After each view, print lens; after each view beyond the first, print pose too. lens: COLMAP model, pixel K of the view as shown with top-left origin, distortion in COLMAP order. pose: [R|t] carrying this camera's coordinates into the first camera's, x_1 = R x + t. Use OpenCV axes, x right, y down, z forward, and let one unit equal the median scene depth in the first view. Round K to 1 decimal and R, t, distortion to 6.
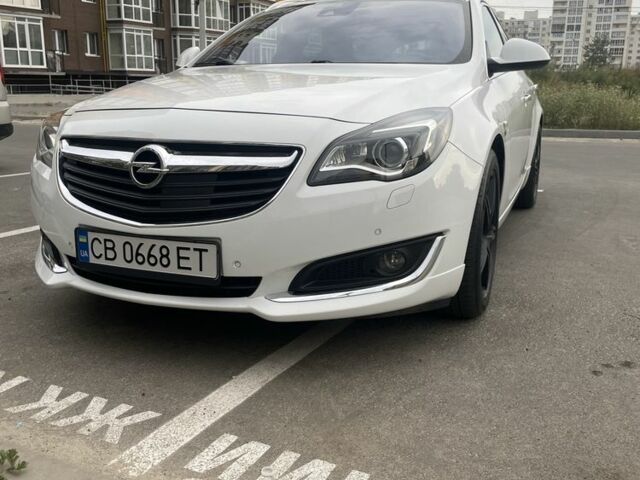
lens RADIAL K [[660.4, 0, 320.0], [0, 660.4, 240.0], [0, 0, 1]] dist [0.094500, -0.145907]
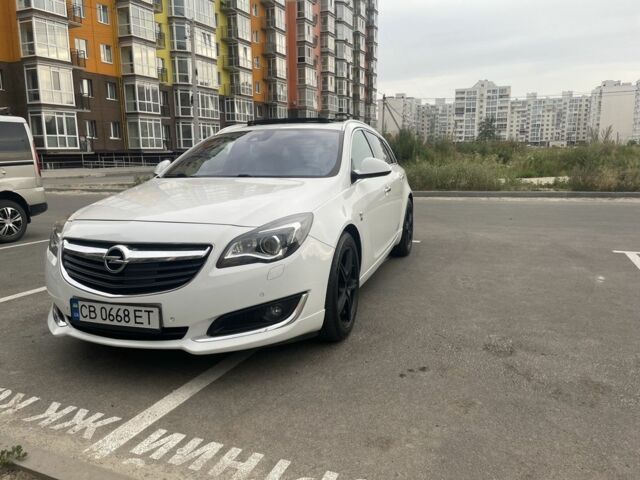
lens RADIAL K [[492.1, 0, 320.0], [0, 492.1, 240.0], [0, 0, 1]] dist [0.087731, -0.123712]
pose [[0.997757, -0.032081, 0.058753, 0.155927], [0.035492, 0.997688, -0.057952, -0.068021], [-0.056758, 0.059908, 0.996589, -0.211003]]
